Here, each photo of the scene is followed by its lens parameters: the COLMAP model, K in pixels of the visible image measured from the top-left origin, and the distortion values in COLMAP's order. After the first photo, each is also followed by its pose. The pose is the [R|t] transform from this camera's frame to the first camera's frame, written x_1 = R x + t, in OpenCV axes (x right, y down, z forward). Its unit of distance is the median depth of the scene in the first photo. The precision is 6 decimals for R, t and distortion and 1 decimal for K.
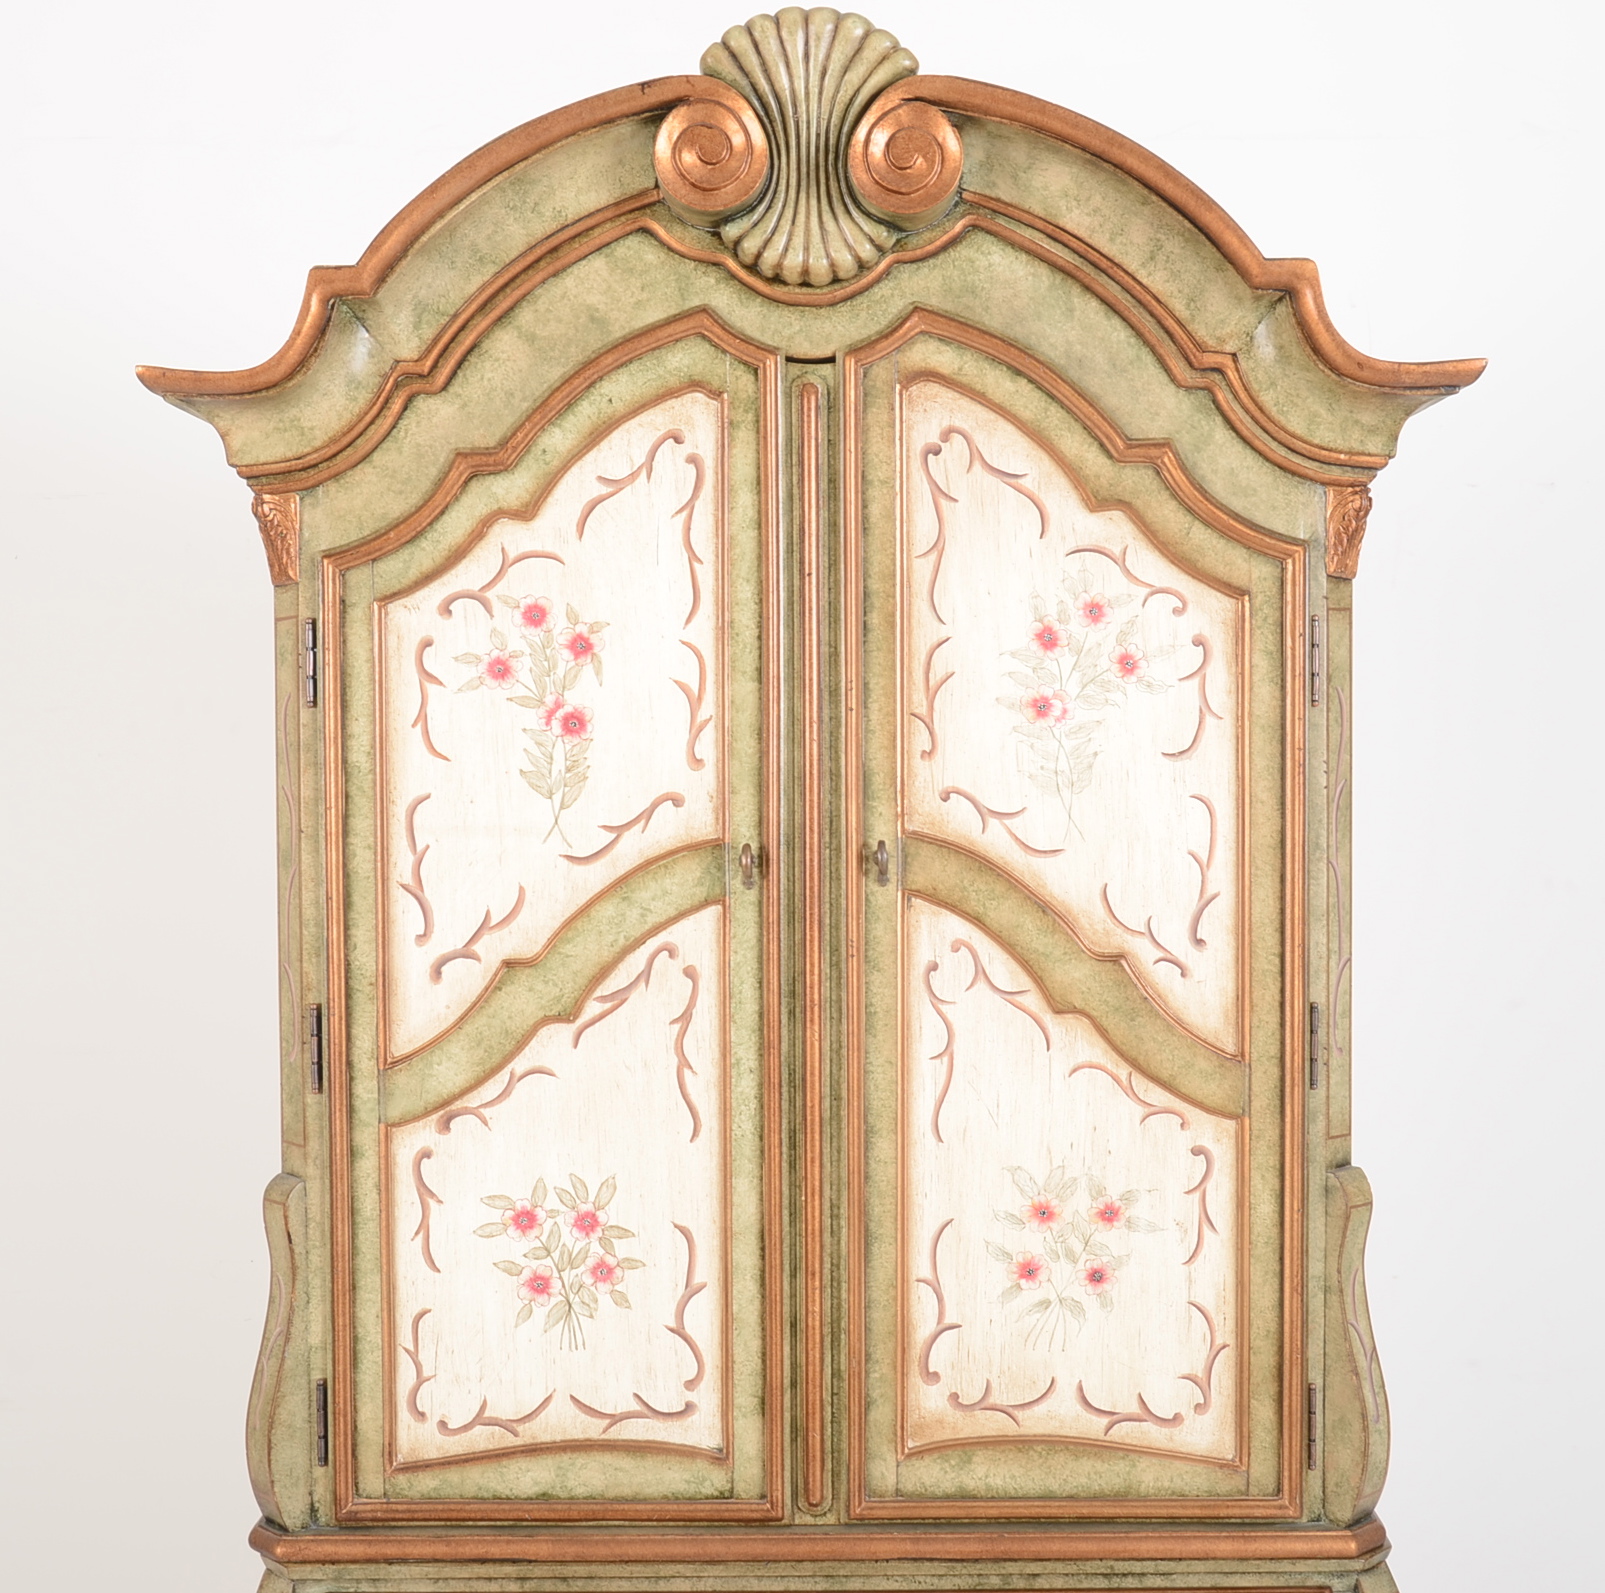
lens RADIAL K [[2248.8, 0, 799.0], [0, 2248.8, 796.7], [0, 0, 1]] dist [-0.043326, 0.000000]
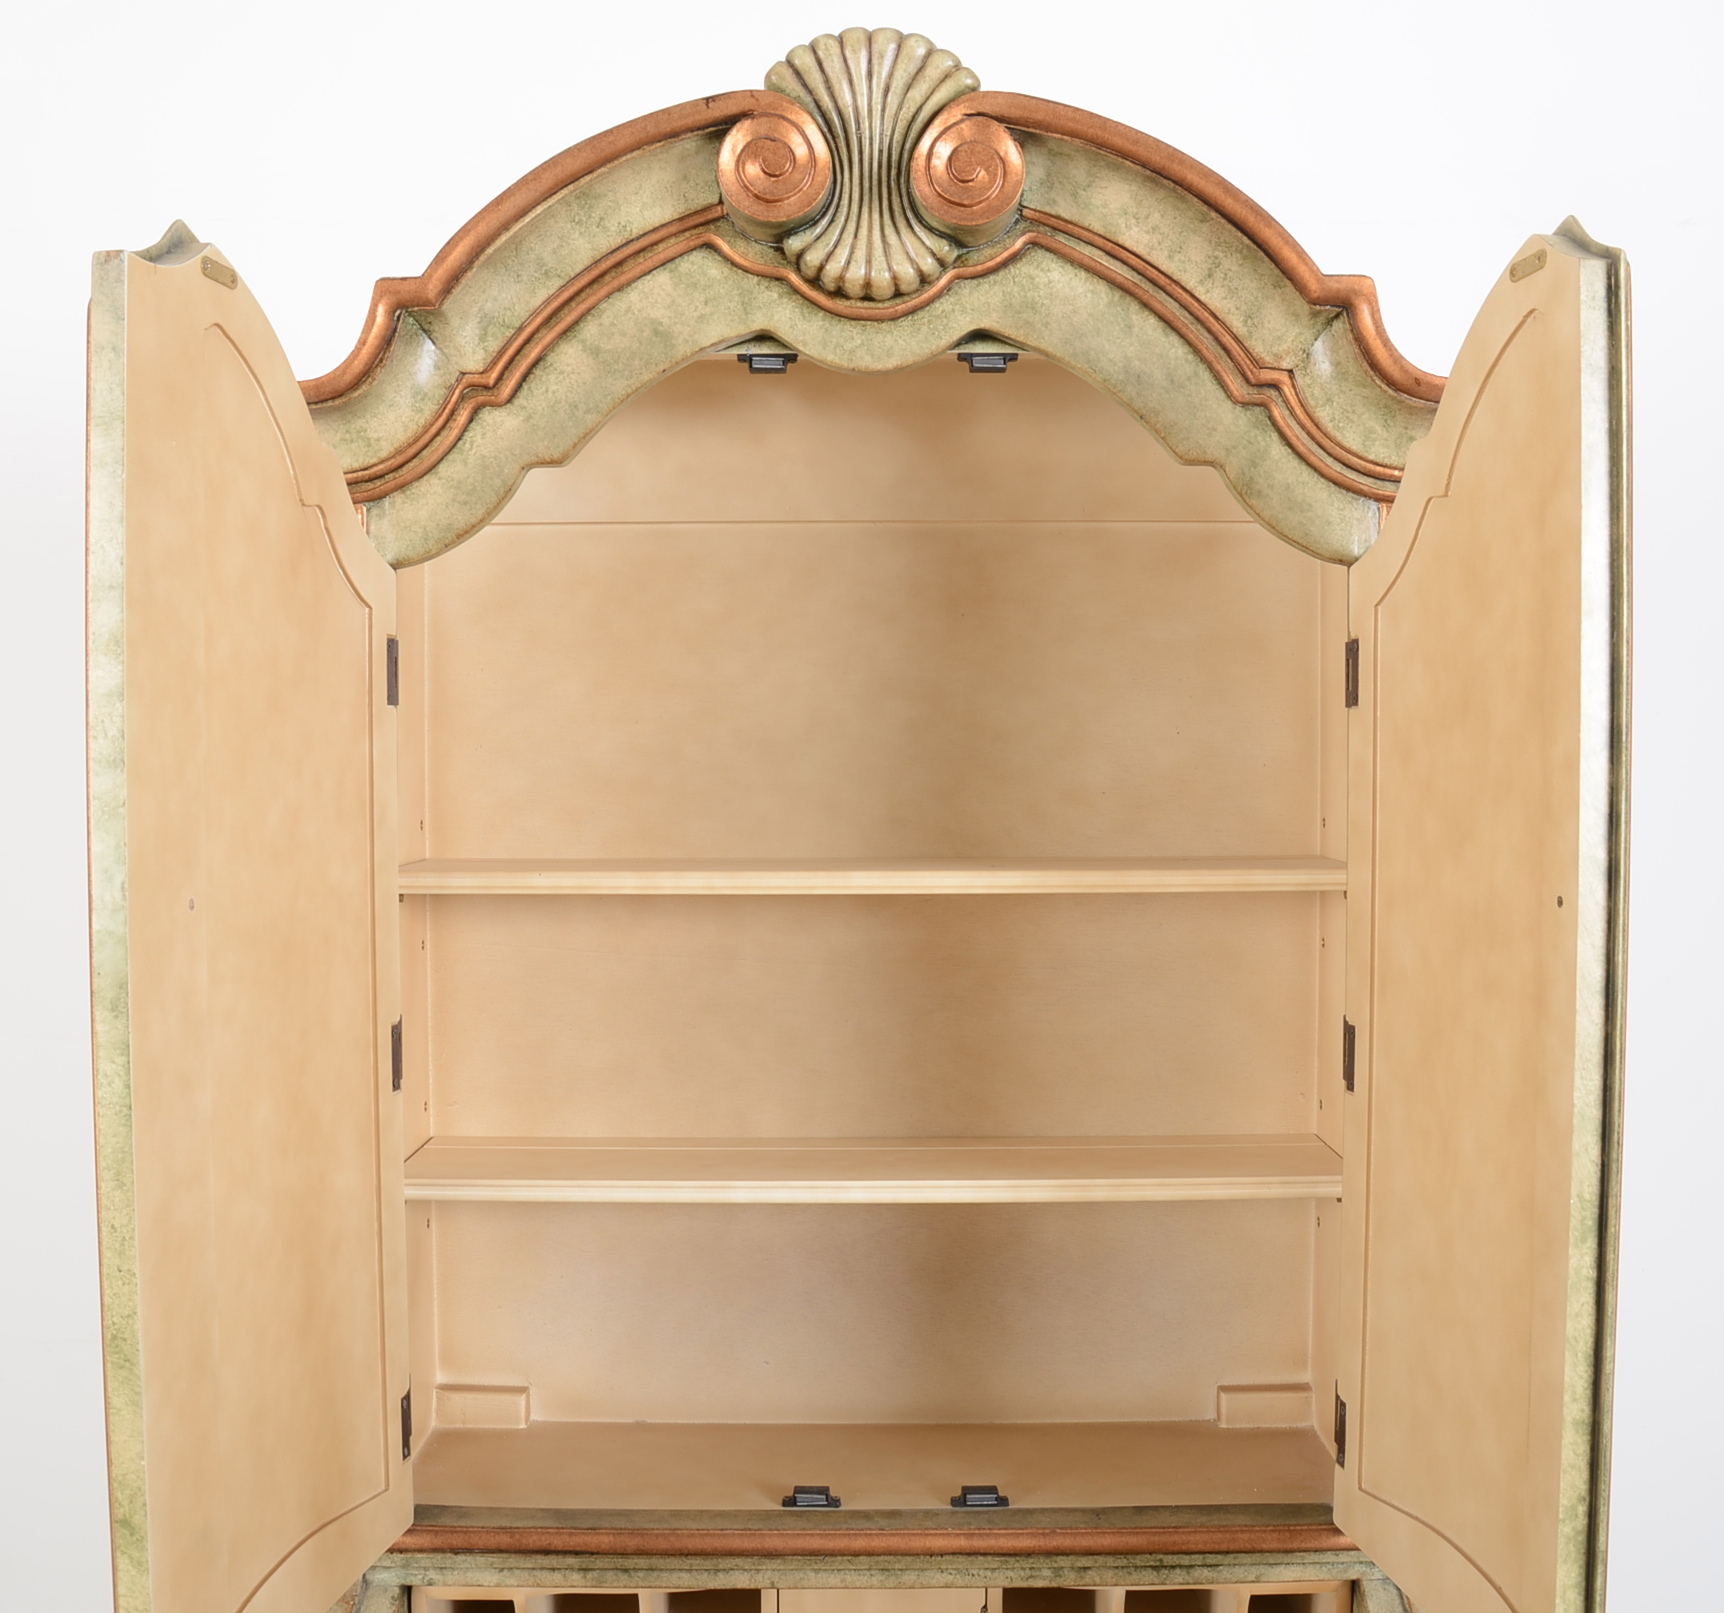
lens RADIAL K [[1948.9, 0, 865.0], [0, 1948.9, 809.4], [0, 0, 1]] dist [-0.119266, 0.001336]
pose [[0.999965, 0.004370, 0.007077, -0.003324], [-0.004362, 0.999990, -0.001131, 0.002504], [-0.007082, 0.001101, 0.999974, 0.131389]]
